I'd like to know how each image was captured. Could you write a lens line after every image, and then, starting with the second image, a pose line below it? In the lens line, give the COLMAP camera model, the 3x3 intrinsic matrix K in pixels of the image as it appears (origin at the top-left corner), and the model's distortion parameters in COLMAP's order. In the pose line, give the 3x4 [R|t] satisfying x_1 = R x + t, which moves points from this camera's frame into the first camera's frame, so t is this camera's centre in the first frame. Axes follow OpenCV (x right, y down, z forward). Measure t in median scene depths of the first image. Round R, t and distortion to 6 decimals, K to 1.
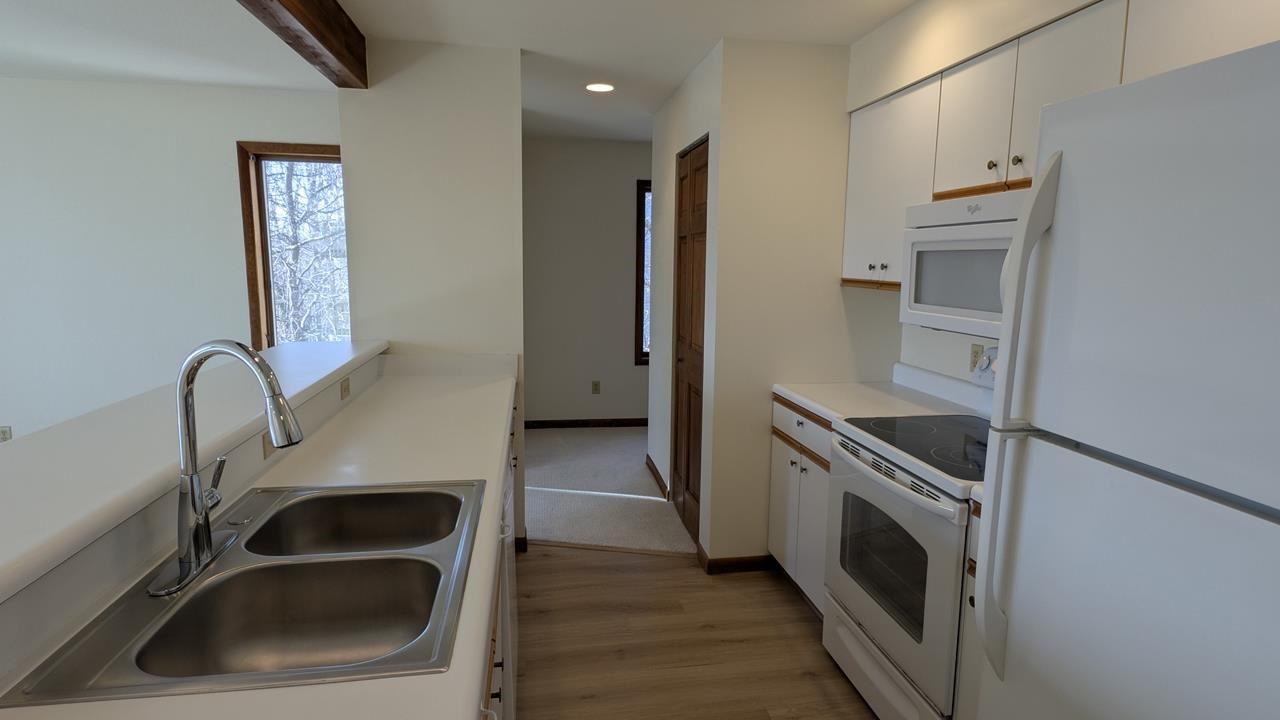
lens RADIAL K [[678.8, 0, 645.5], [0, 678.8, 365.8], [0, 0, 1]] dist [0.002159, -0.006370]
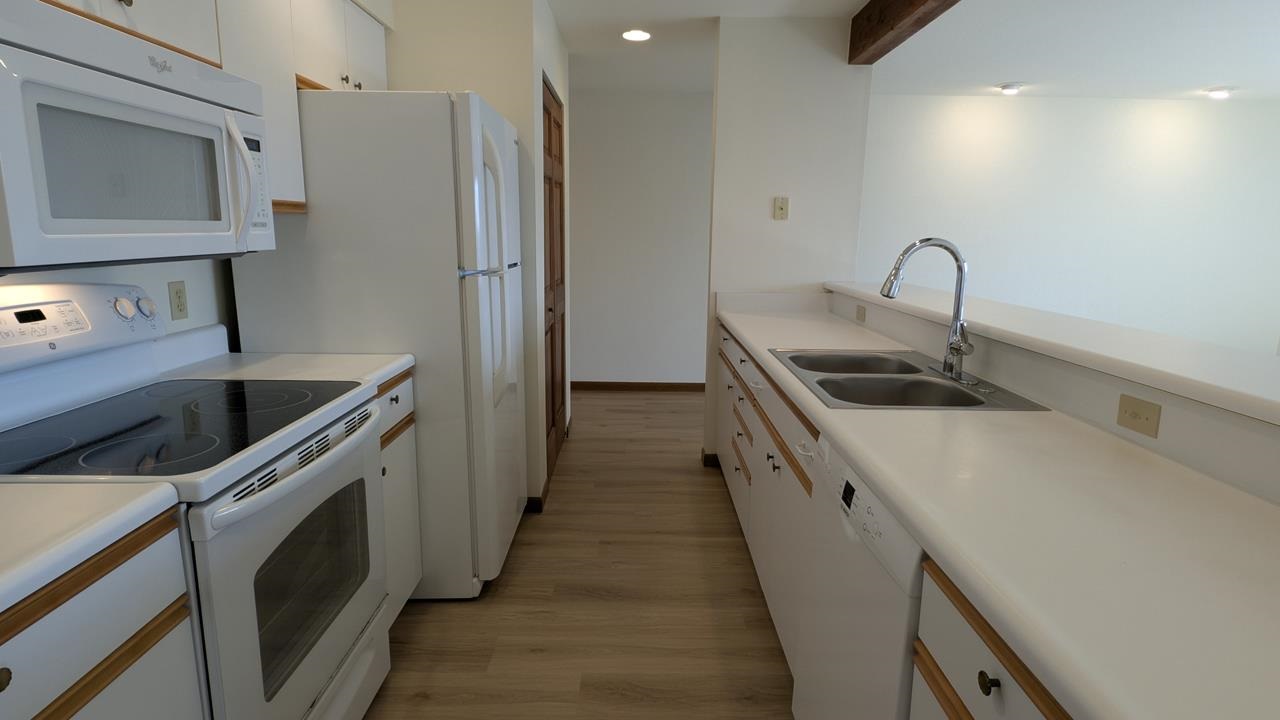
lens RADIAL K [[678.8, 0, 665.7], [0, 678.8, 363.7], [0, 0, 1]] dist [0.002159, -0.006370]
pose [[-0.991214, -0.054882, 0.120346, -0.085391], [-0.010530, 0.939709, 0.341812, -0.161028], [-0.131850, 0.337541, -0.932031, 1.409096]]
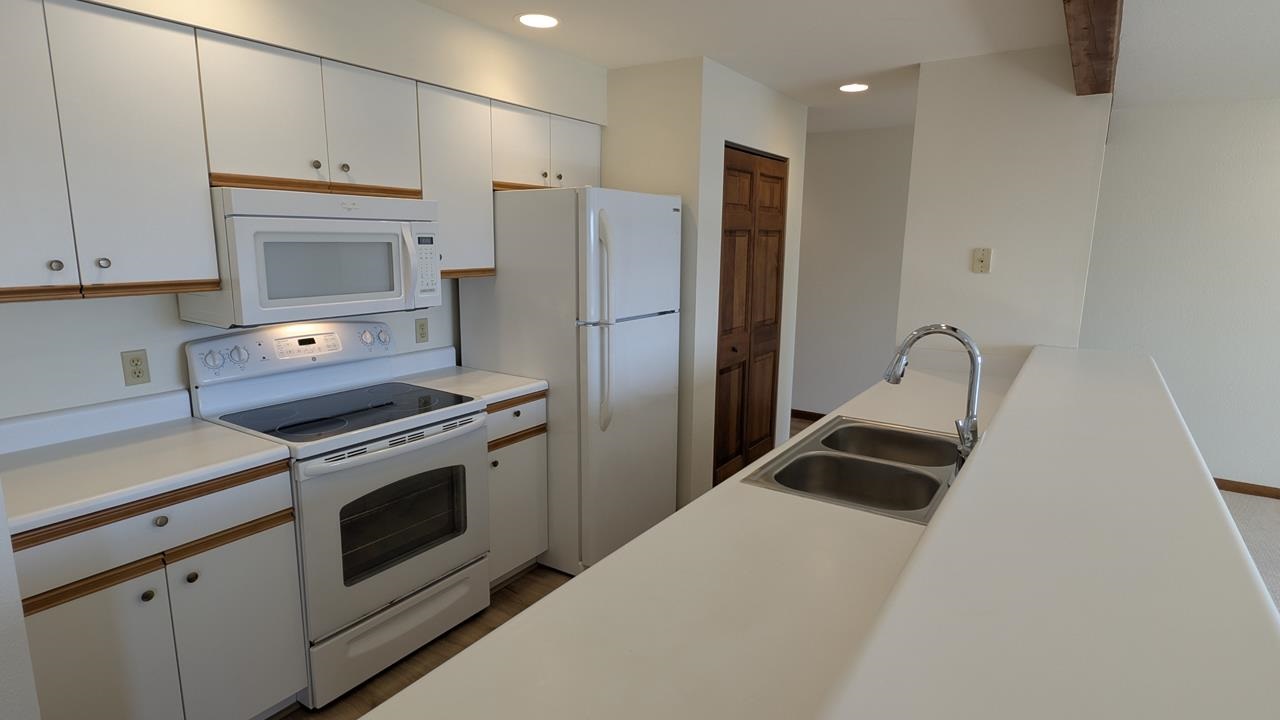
lens RADIAL K [[678.8, 0, 640.8], [0, 678.8, 360.2], [0, 0, 1]] dist [0.002159, -0.006370]
pose [[-0.730552, -0.147574, 0.666720, -0.583218], [0.080745, 0.950850, 0.298939, -0.245945], [-0.678066, 0.272225, -0.682730, 1.302055]]
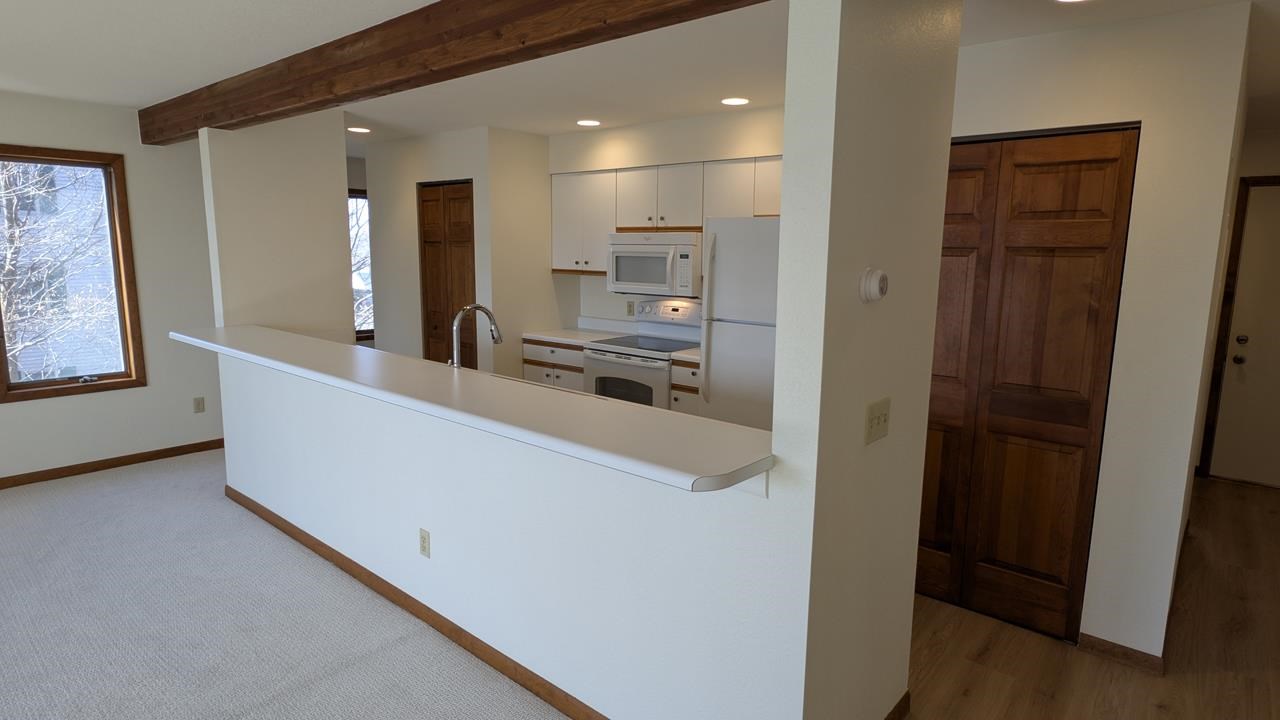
lens RADIAL K [[678.8, 0, 641.9], [0, 678.8, 357.9], [0, 0, 1]] dist [0.002159, -0.006370]
pose [[0.765058, -0.103811, 0.635539, -0.870276], [0.095724, 0.994289, 0.047178, 0.048744], [-0.636807, 0.024743, 0.770626, -0.624673]]
